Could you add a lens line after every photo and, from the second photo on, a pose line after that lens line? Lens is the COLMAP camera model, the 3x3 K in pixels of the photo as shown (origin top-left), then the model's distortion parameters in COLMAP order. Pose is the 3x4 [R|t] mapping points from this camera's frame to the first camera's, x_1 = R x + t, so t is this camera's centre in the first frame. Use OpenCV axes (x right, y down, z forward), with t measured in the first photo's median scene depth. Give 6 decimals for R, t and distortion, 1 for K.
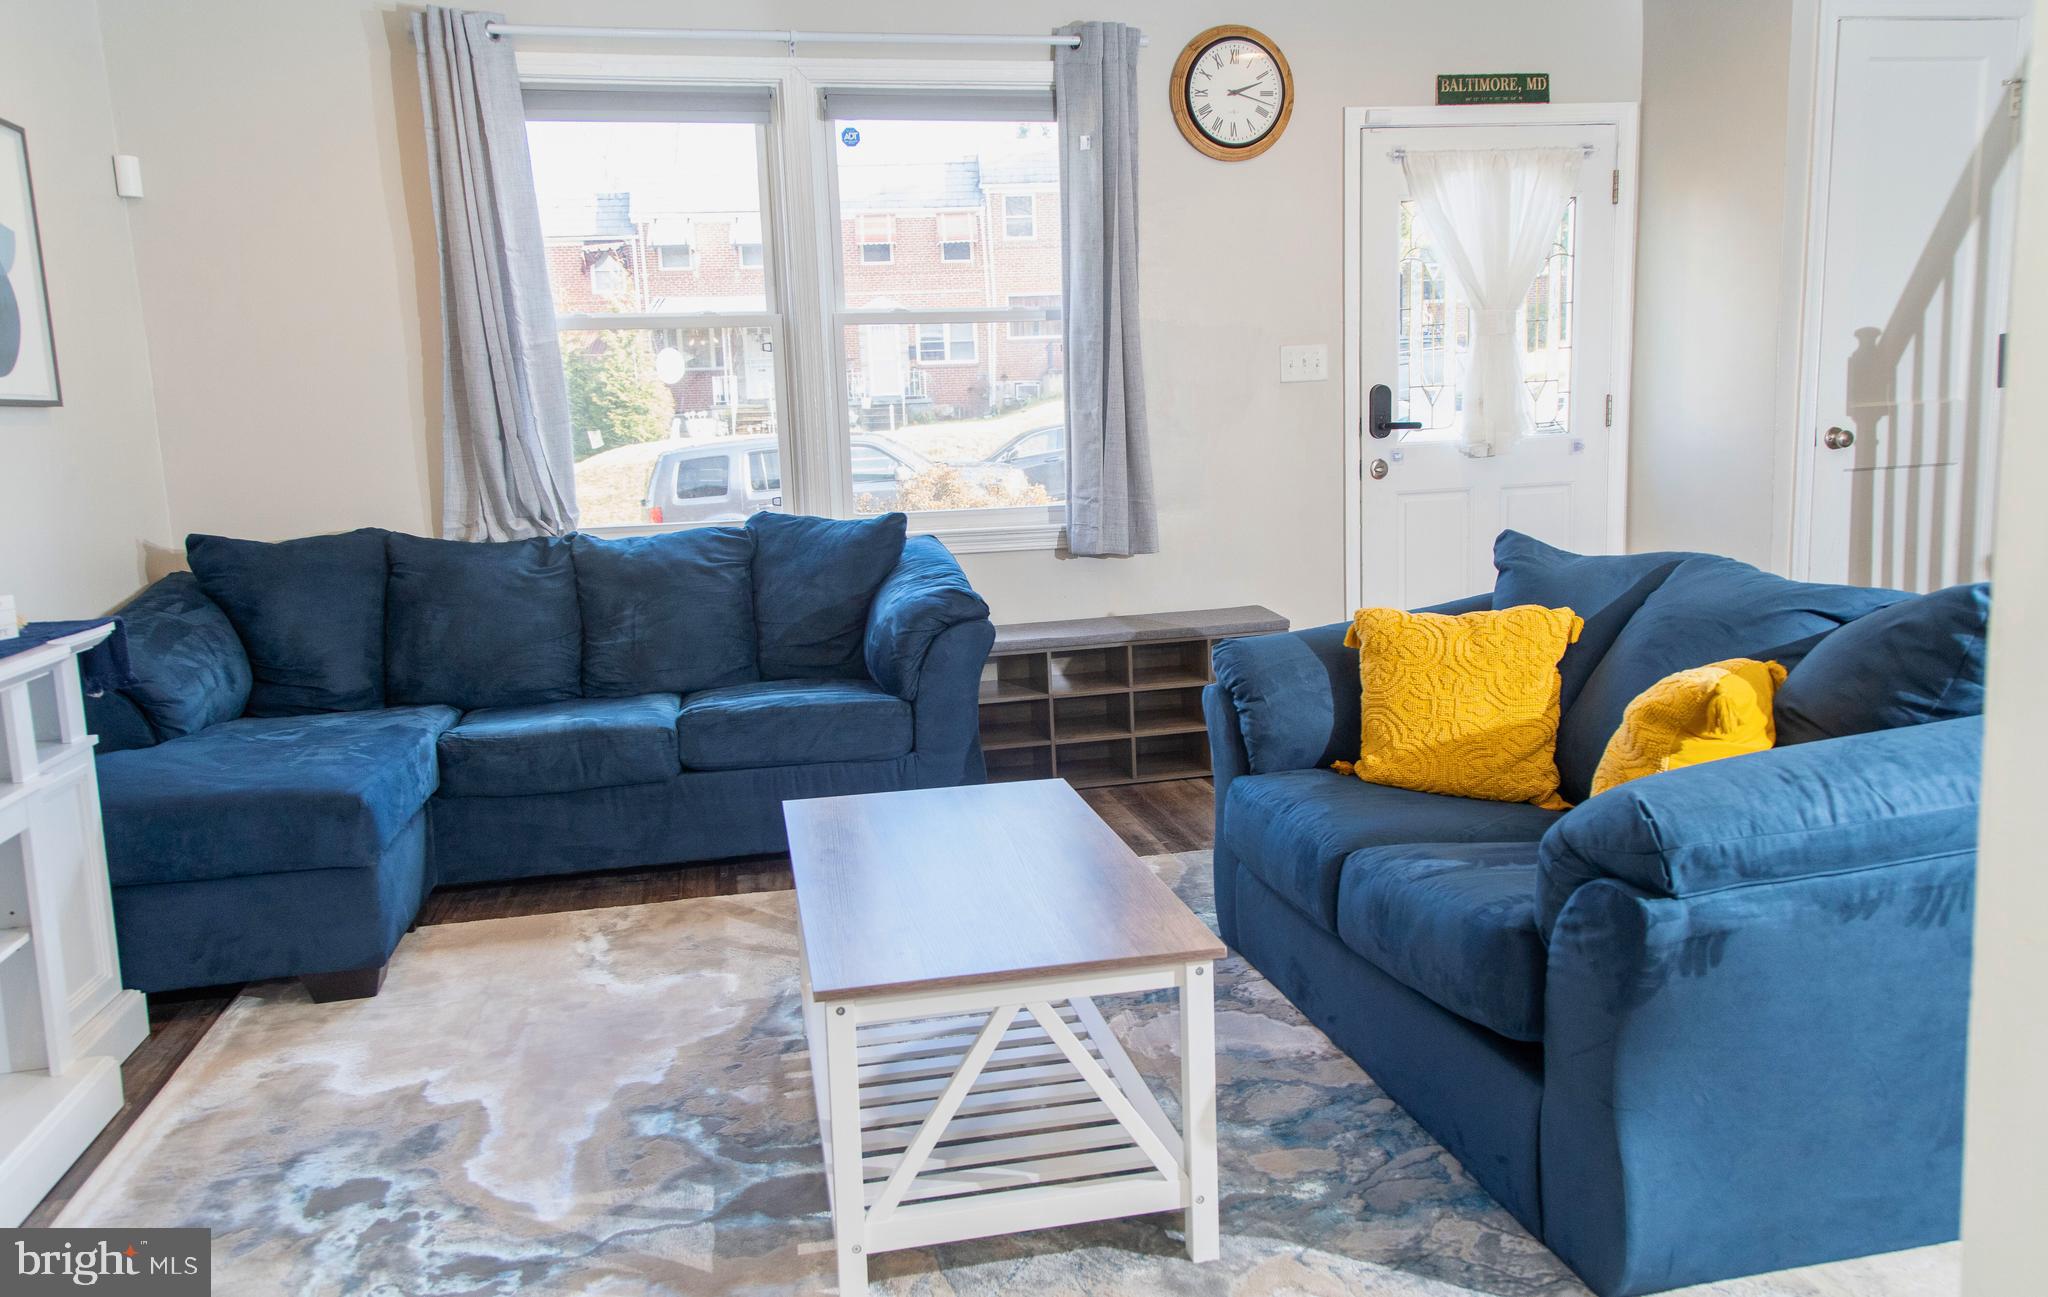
lens RADIAL K [[1450.2, 0, 1021.1], [0, 1450.2, 633.9], [0, 0, 1]] dist [0.027437, -0.001535]
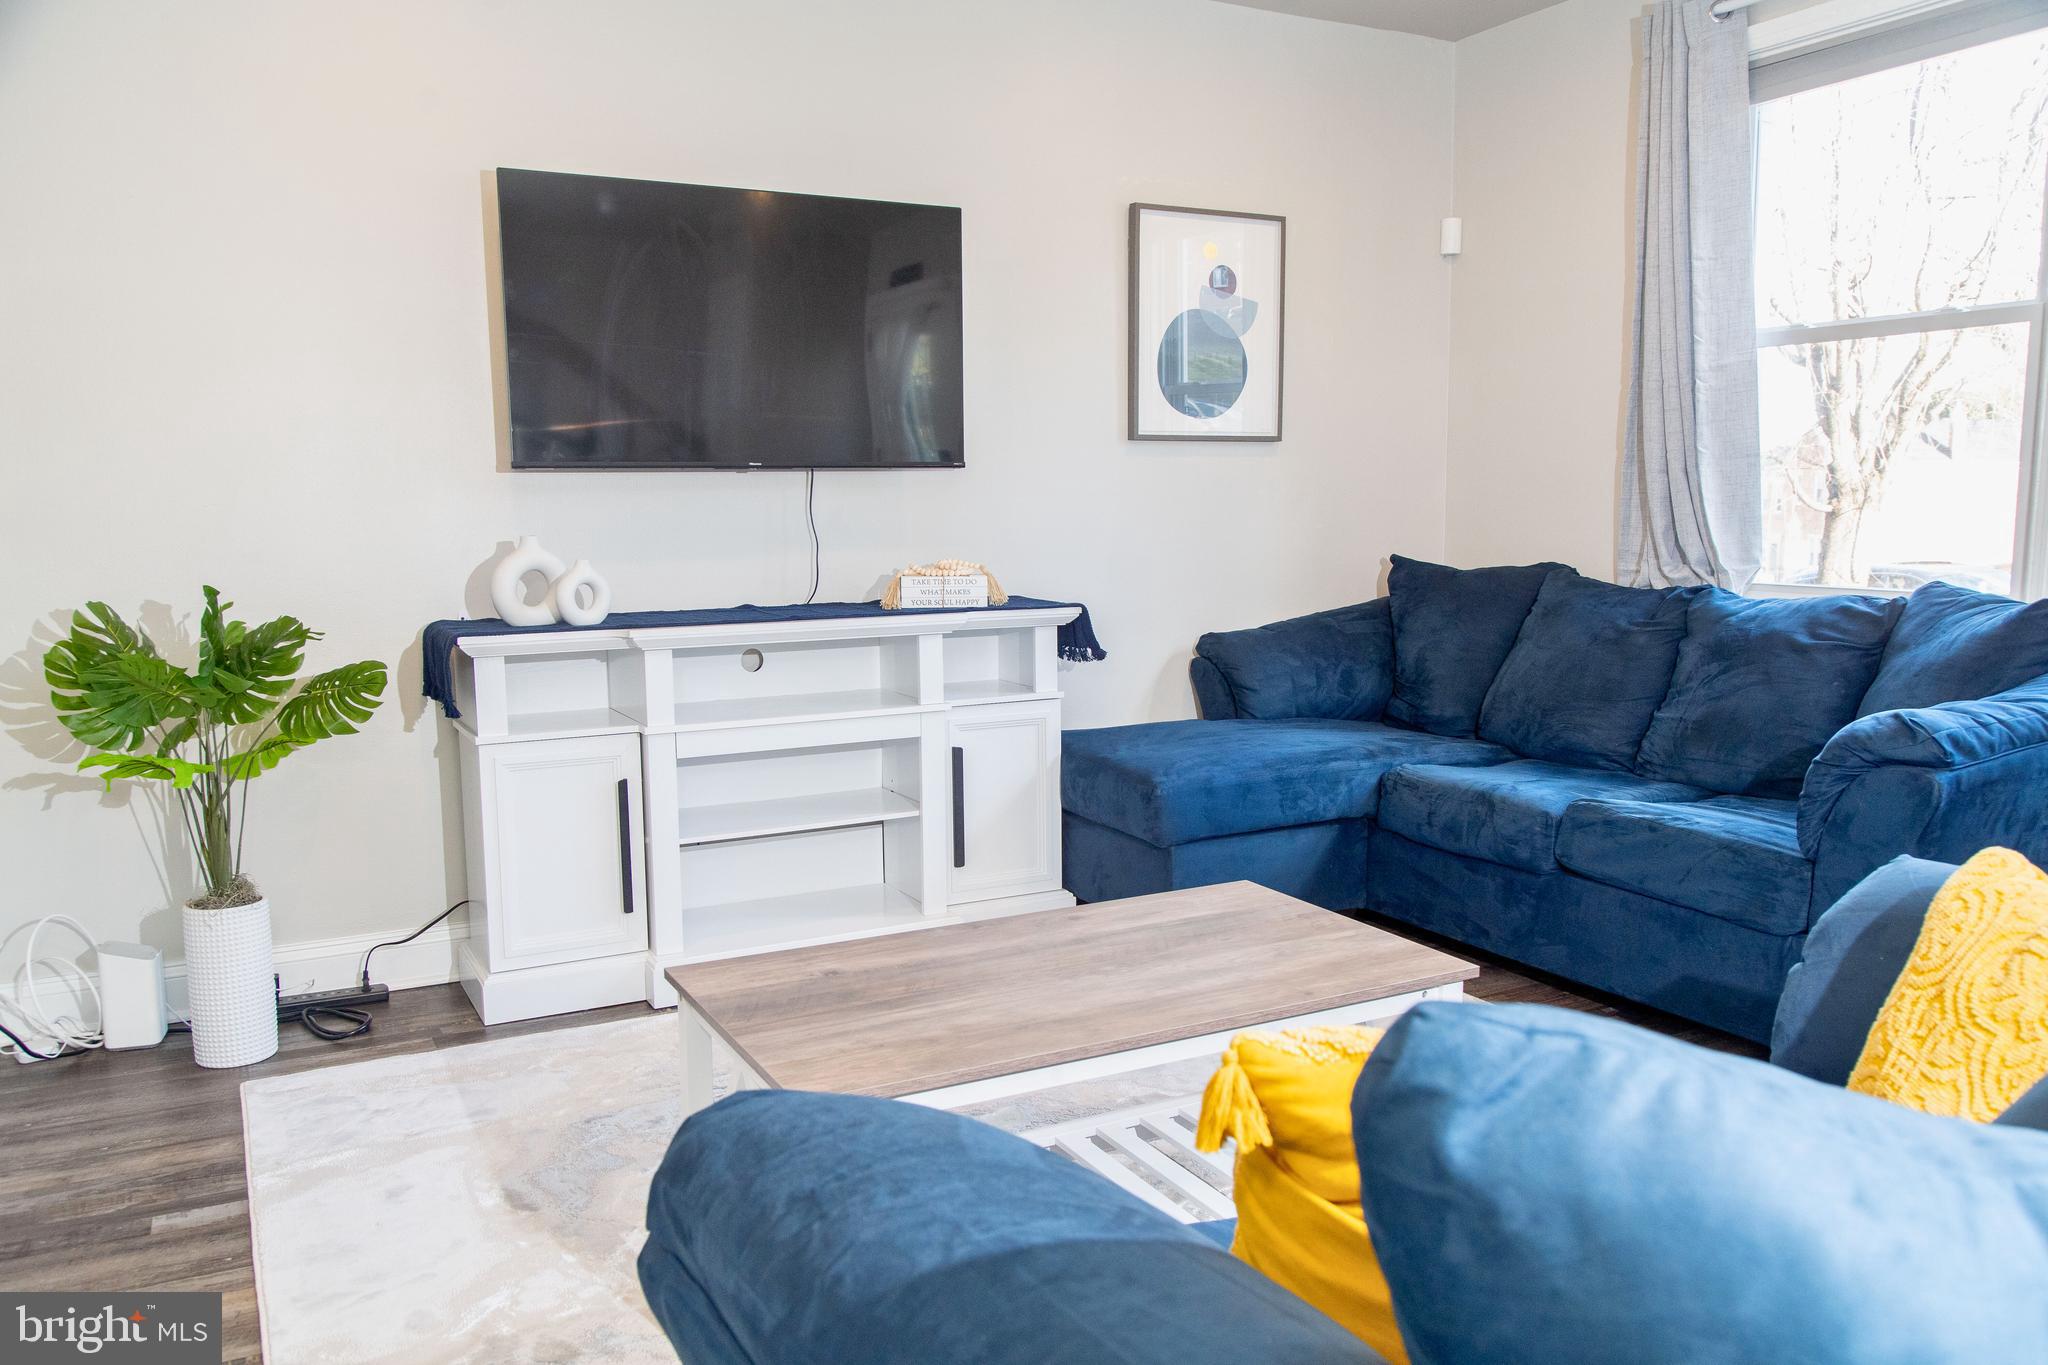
lens RADIAL K [[1548.6, 0, 1123.5], [0, 1548.6, 685.7], [0, 0, 1]] dist [0.000936, -0.000096]
pose [[0.303611, 0.144712, -0.941742, 0.523603], [-0.144796, 0.983926, 0.104513, -0.067246], [0.941730, 0.104629, 0.319684, 0.463921]]
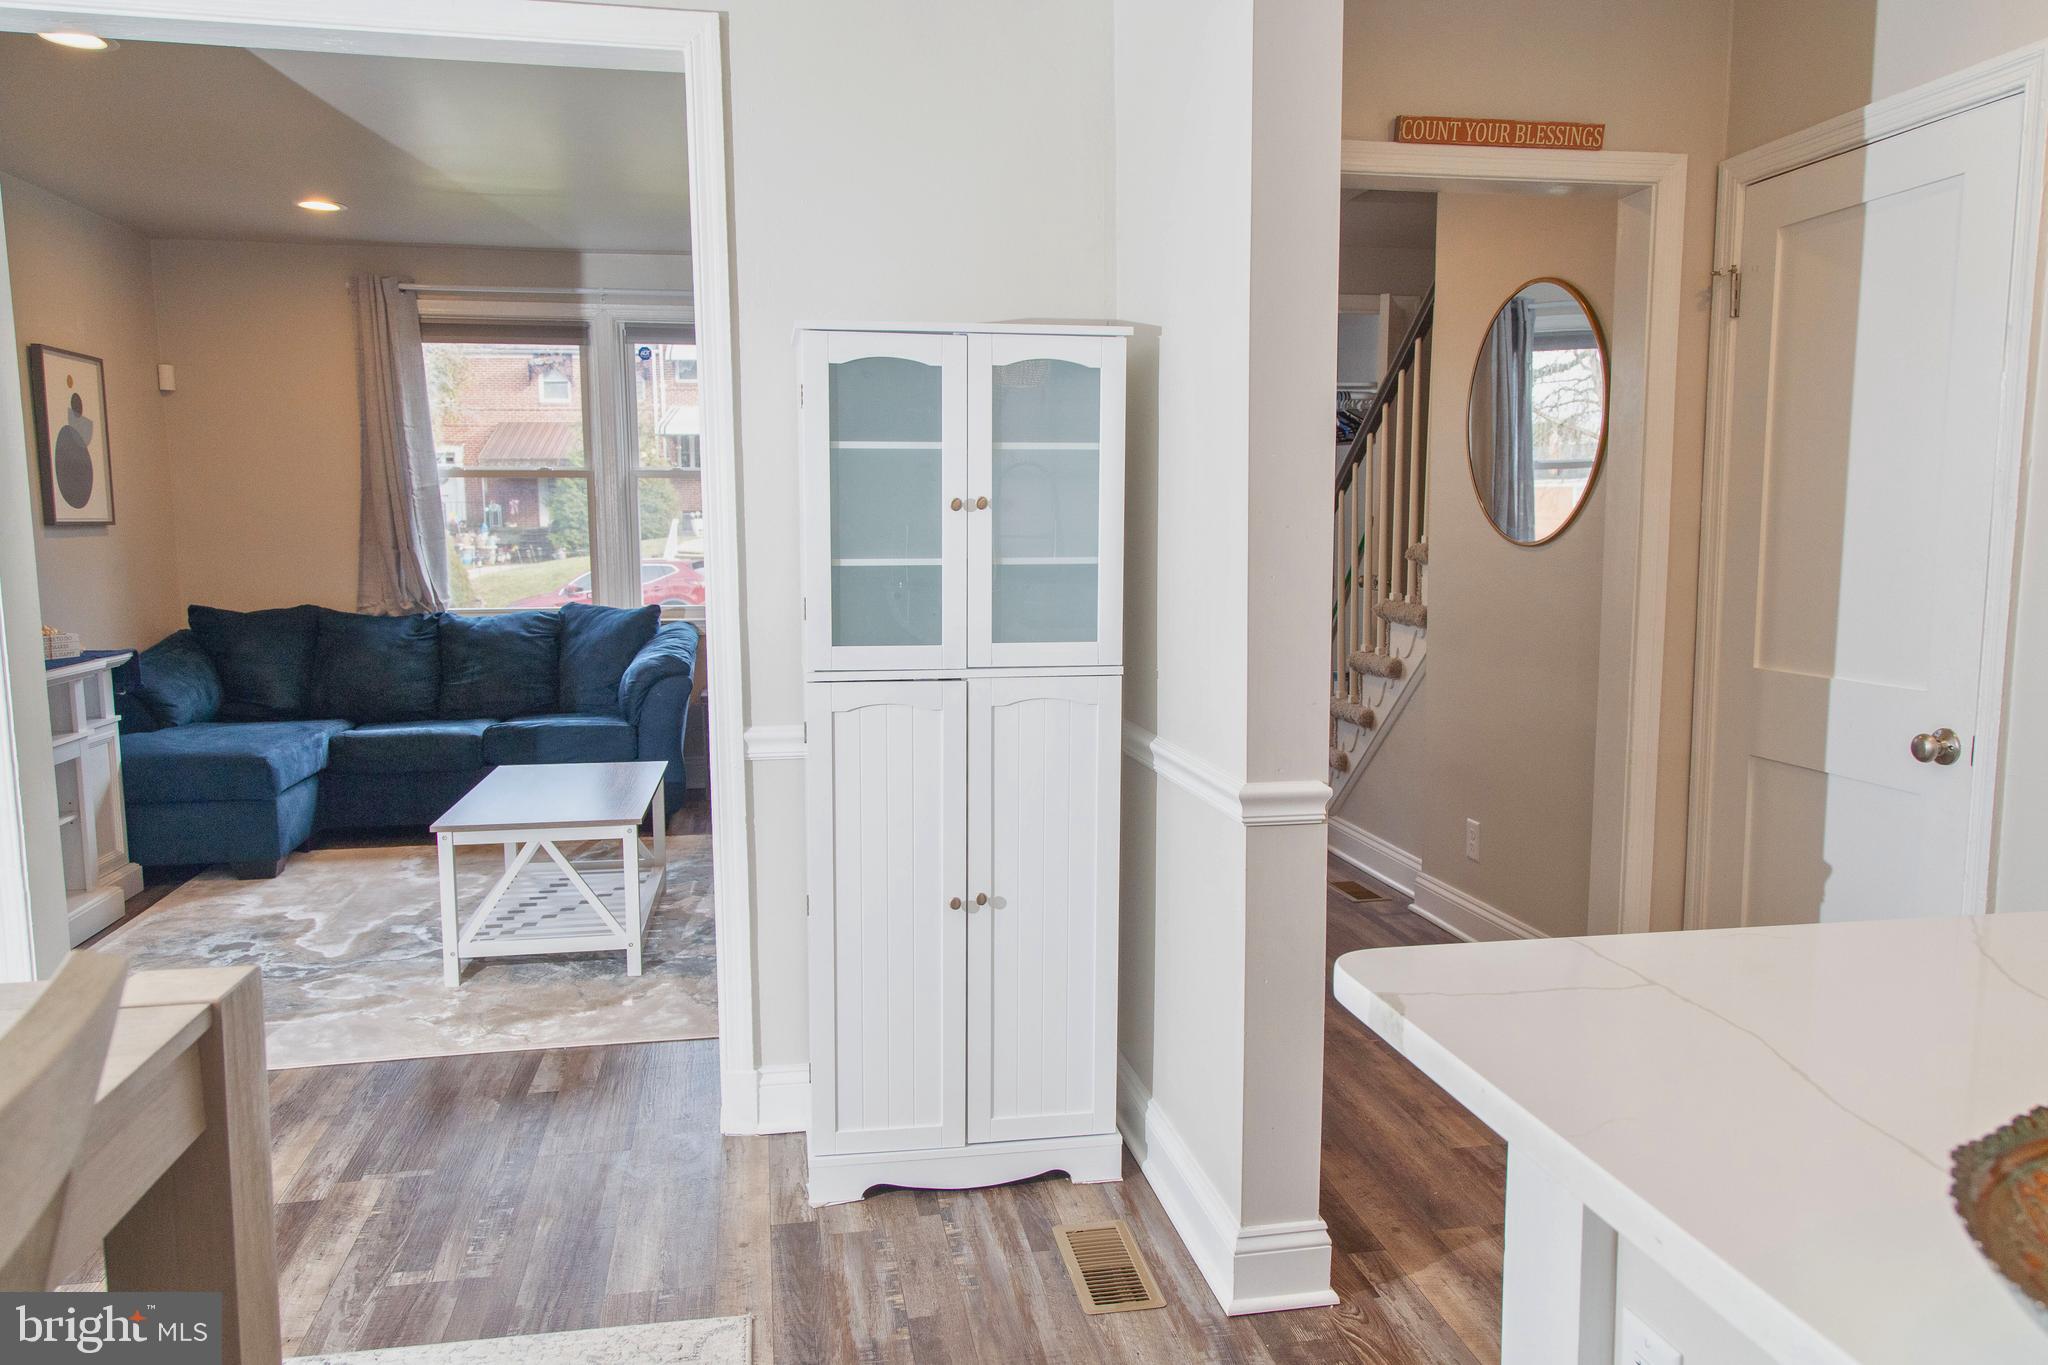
lens RADIAL K [[1372.5, 0, 1024.5], [0, 1372.5, 694.3], [0, 0, 1]] dist [0.011283, -0.041154]
pose [[0.999481, 0.032215, 0.000609, 0.352054], [-0.032192, 0.999200, -0.023730, 0.036242], [-0.001373, 0.023698, 0.999718, -0.502031]]
